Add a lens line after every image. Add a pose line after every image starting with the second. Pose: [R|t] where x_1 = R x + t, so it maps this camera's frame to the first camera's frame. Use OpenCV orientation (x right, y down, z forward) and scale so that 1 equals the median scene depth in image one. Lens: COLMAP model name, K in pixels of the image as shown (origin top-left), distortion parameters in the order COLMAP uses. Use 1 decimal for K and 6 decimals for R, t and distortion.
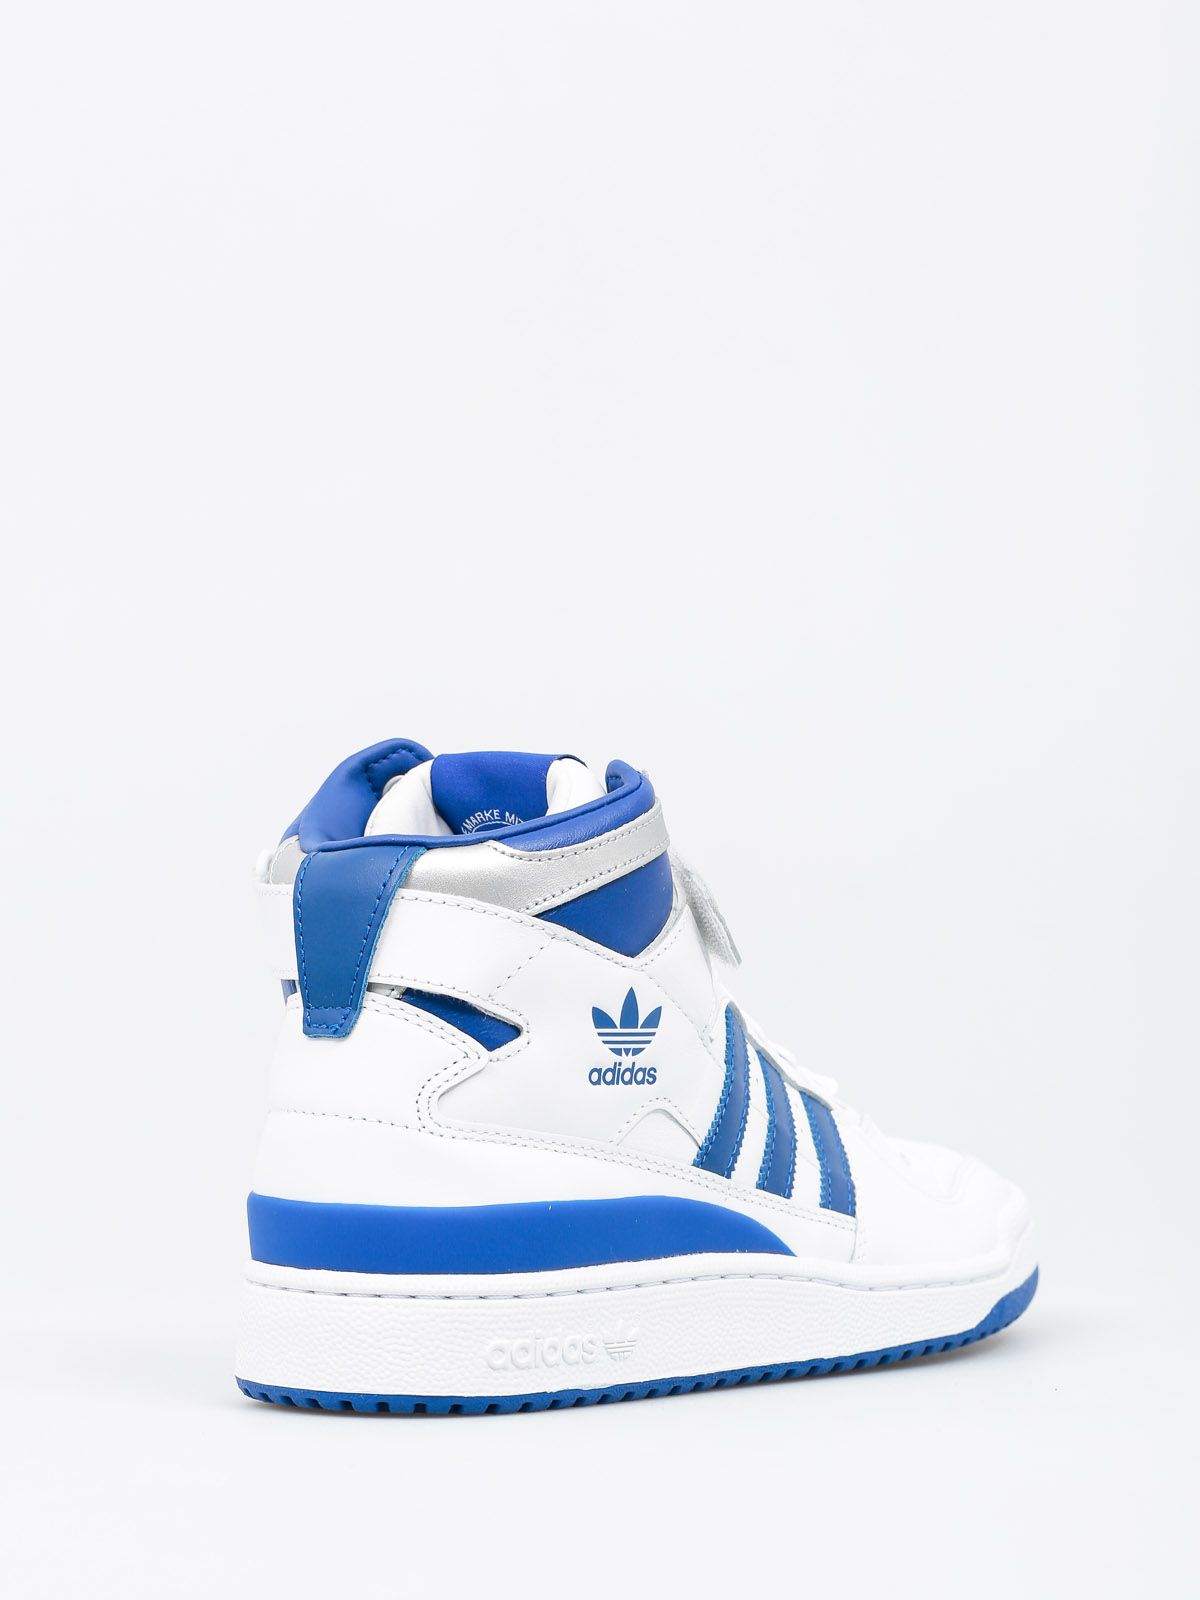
lens RADIAL K [[6254.6, 0, 600.0], [0, 6254.6, 800.0], [0, 0, 1]] dist [0.522681, -0.309261]
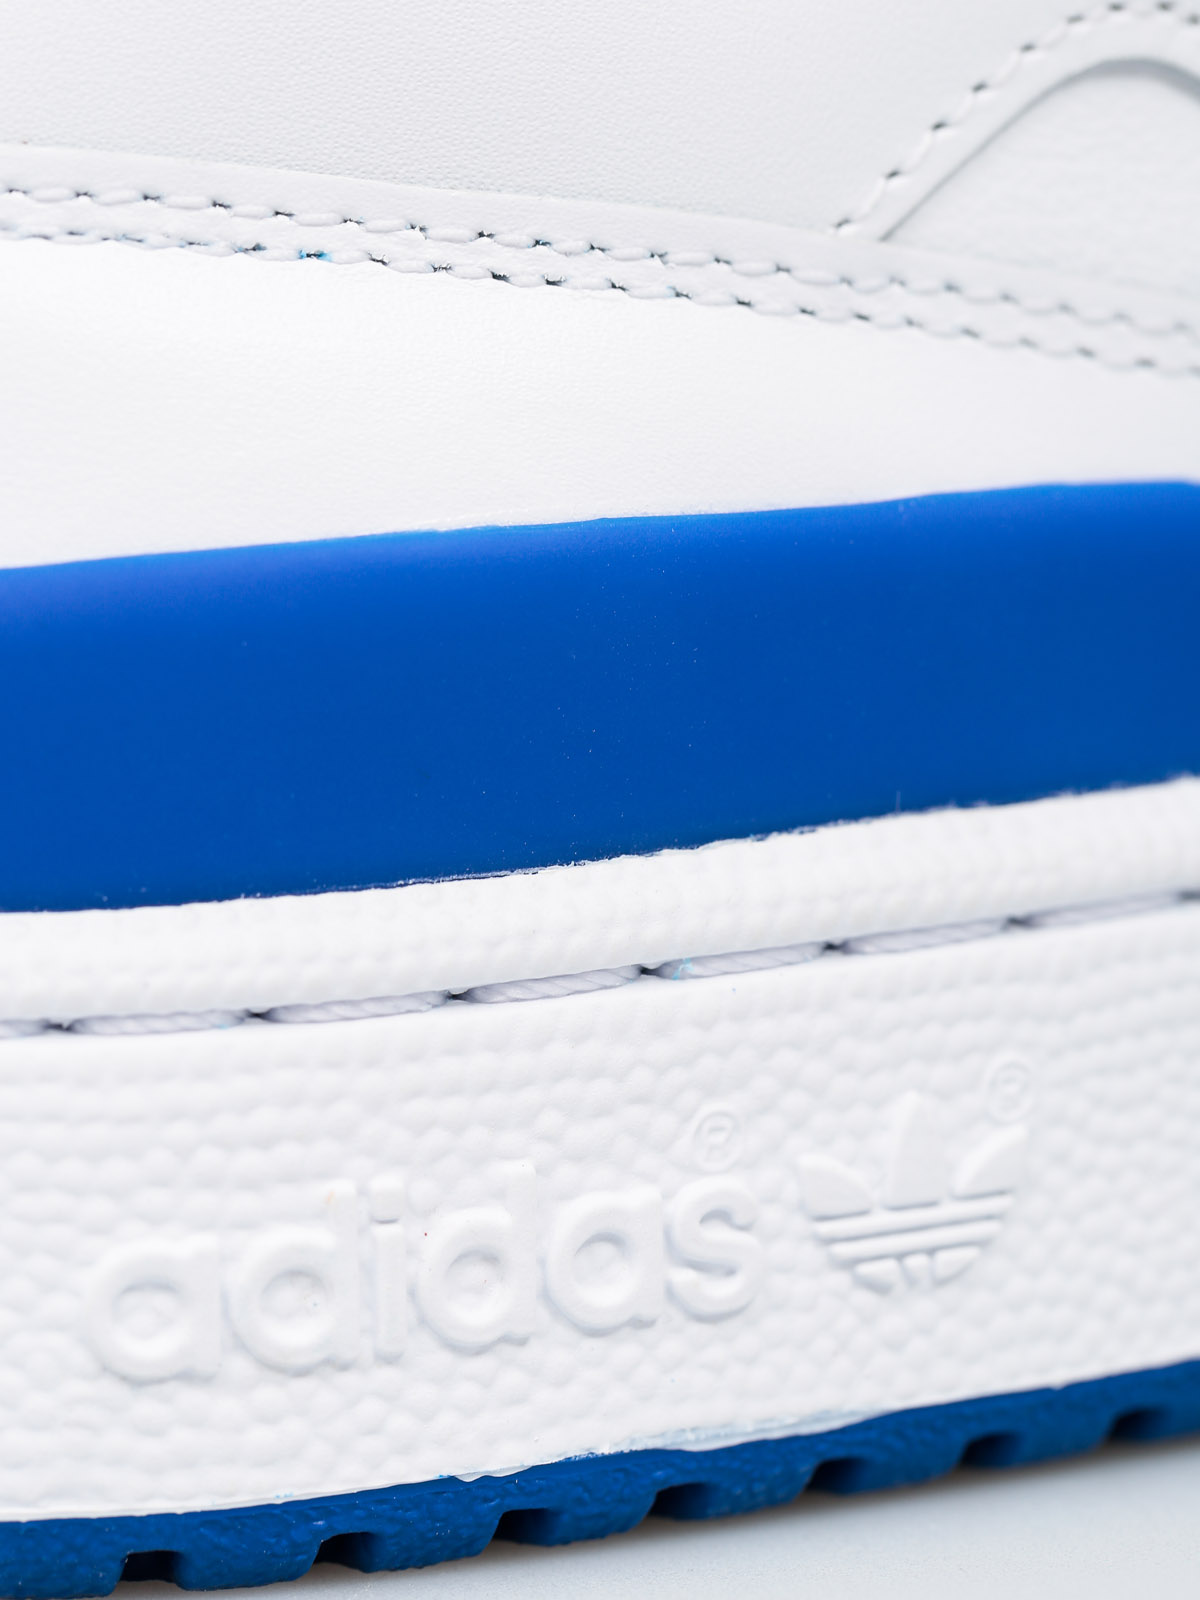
lens RADIAL K [[8304.9, 0, 600.0], [0, 8304.9, 800.0], [0, 0, 1]] dist [0.294234, 0.638169]
pose [[0.952750, -0.009415, -0.303610, 0.076264], [0.044646, 0.993005, 0.109309, 0.043972], [0.300457, -0.117699, 0.946506, 0.751921]]
